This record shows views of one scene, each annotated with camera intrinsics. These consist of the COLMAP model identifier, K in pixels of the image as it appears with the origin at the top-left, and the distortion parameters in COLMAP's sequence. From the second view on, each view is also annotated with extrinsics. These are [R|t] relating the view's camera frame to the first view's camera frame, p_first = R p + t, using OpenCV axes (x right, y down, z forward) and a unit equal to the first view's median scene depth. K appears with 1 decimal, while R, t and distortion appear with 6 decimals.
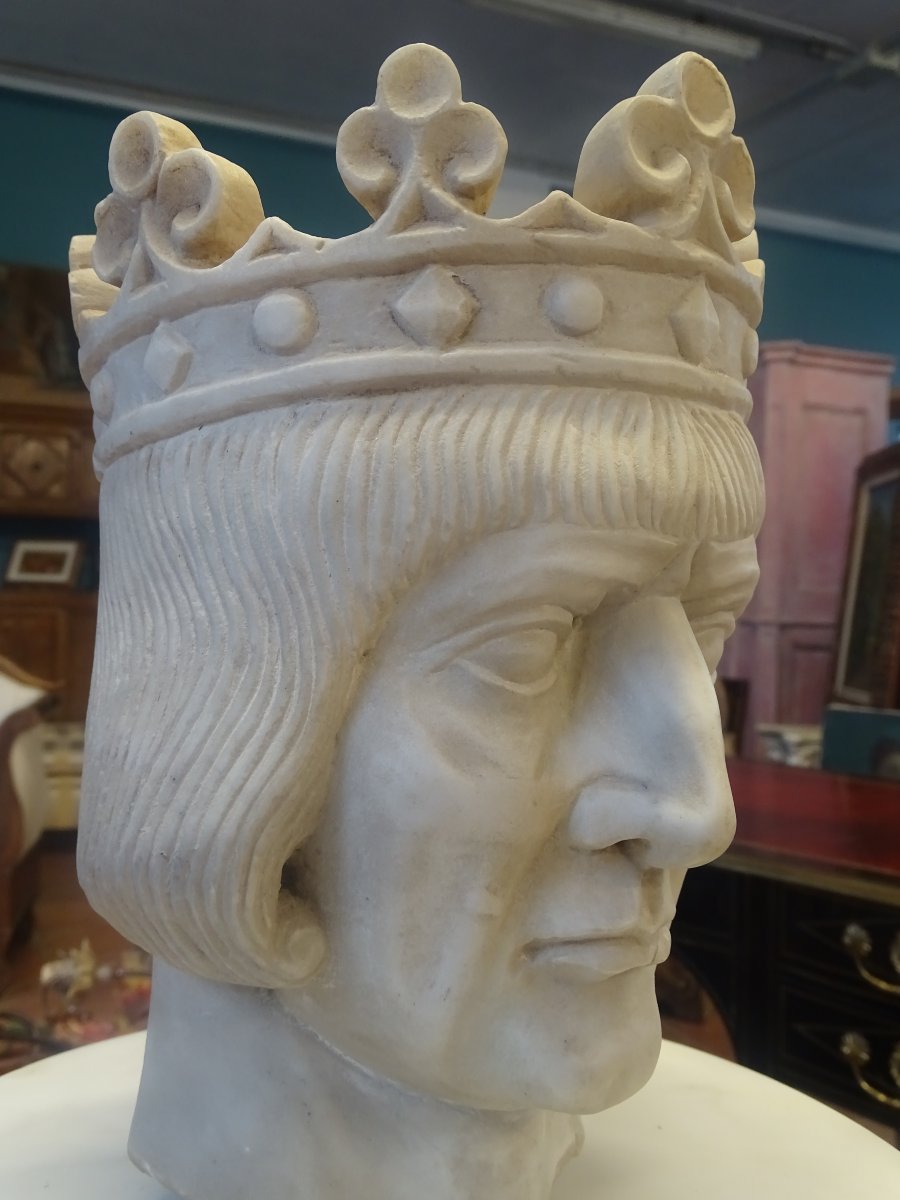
lens RADIAL K [[1235.9, 0, 455.8], [0, 1235.9, 600.2], [0, 0, 1]] dist [-0.003679, 0.000438]
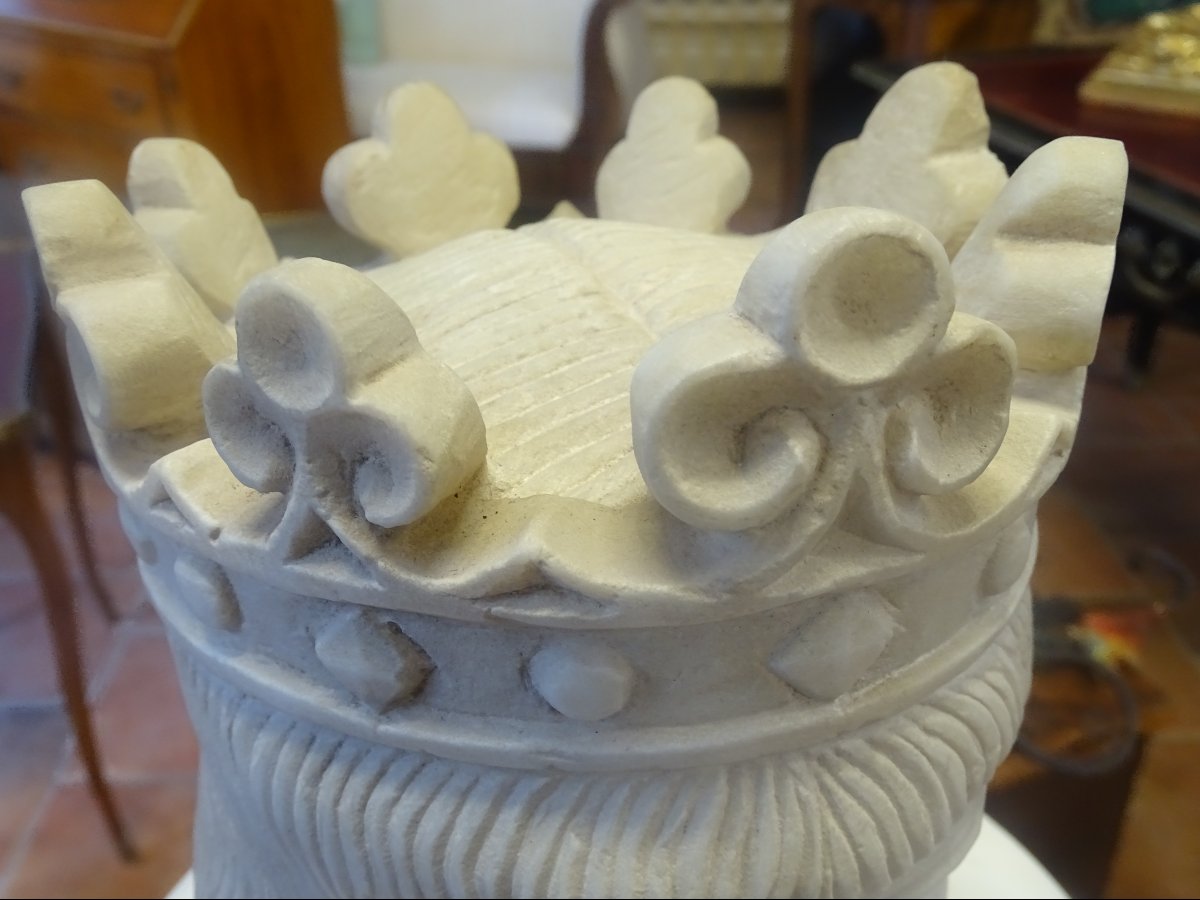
lens RADIAL K [[1235.9, 0, 600.0], [0, 1235.9, 450.0], [0, 0, 1]] dist [-0.003679, 0.000438]
pose [[0.923524, 0.165009, -0.346229, 0.296130], [0.029861, 0.869047, 0.493827, -0.634547], [0.382376, -0.466400, 0.797659, 0.563531]]
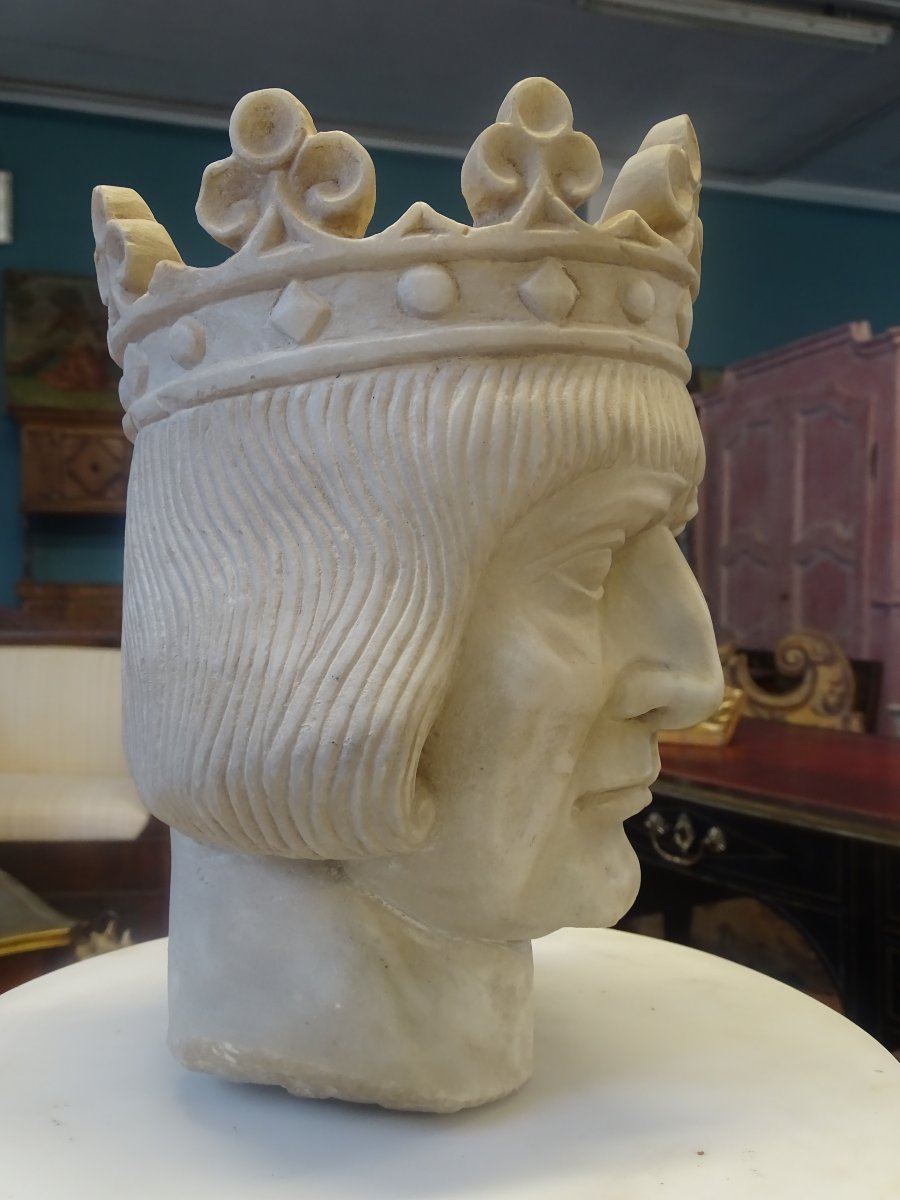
lens RADIAL K [[1181.2, 0, 463.5], [0, 1181.2, 597.4], [0, 0, 1]] dist [0.025617, 0.011345]
pose [[0.897800, -0.019473, 0.439973, -0.621358], [0.014031, 0.999780, 0.015619, 0.054305], [-0.440180, -0.007850, 0.897875, -0.048724]]
